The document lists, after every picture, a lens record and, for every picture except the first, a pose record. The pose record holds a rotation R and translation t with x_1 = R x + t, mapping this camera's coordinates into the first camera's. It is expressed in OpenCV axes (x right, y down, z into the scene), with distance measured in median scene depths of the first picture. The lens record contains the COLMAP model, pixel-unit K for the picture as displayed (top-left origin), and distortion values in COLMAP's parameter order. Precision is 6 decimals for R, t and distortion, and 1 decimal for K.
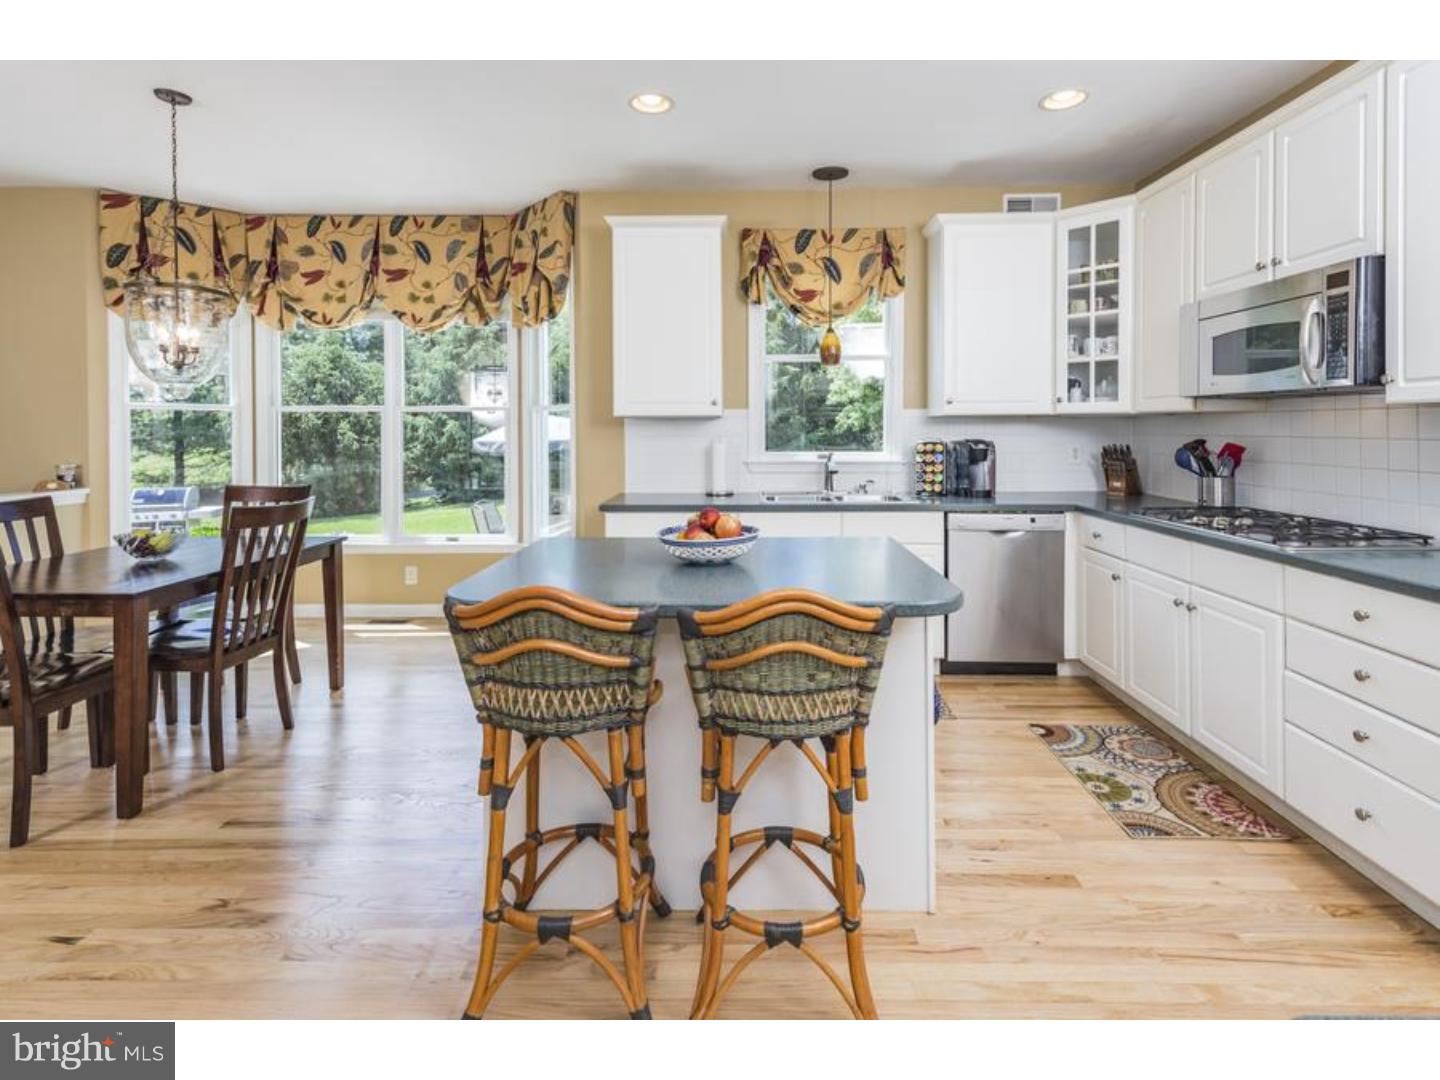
lens RADIAL K [[675.5, 0, 725.1], [0, 675.5, 439.4], [0, 0, 1]] dist [0.024667, -0.000091]
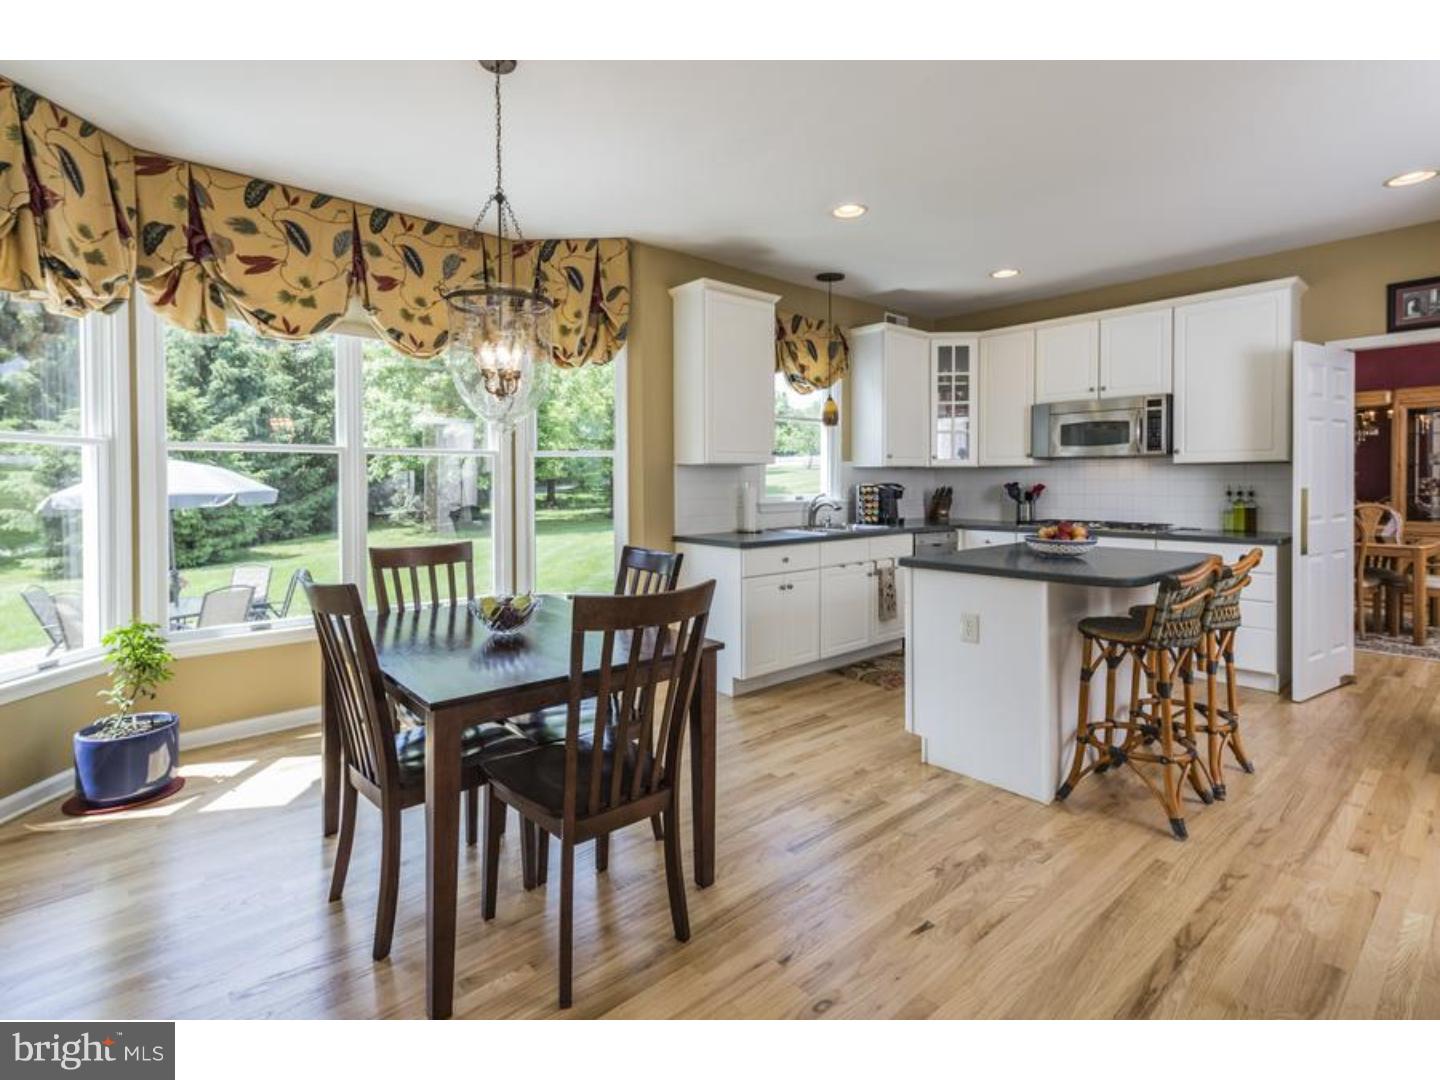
lens RADIAL K [[699.0, 0, 693.3], [0, 699.0, 486.0], [0, 0, 1]] dist [0.022925, -0.000246]
pose [[0.752179, -0.007628, 0.658915, -0.870872], [0.013145, 0.999908, -0.003430, 0.004565], [-0.658828, 0.011242, 0.752210, 0.163764]]
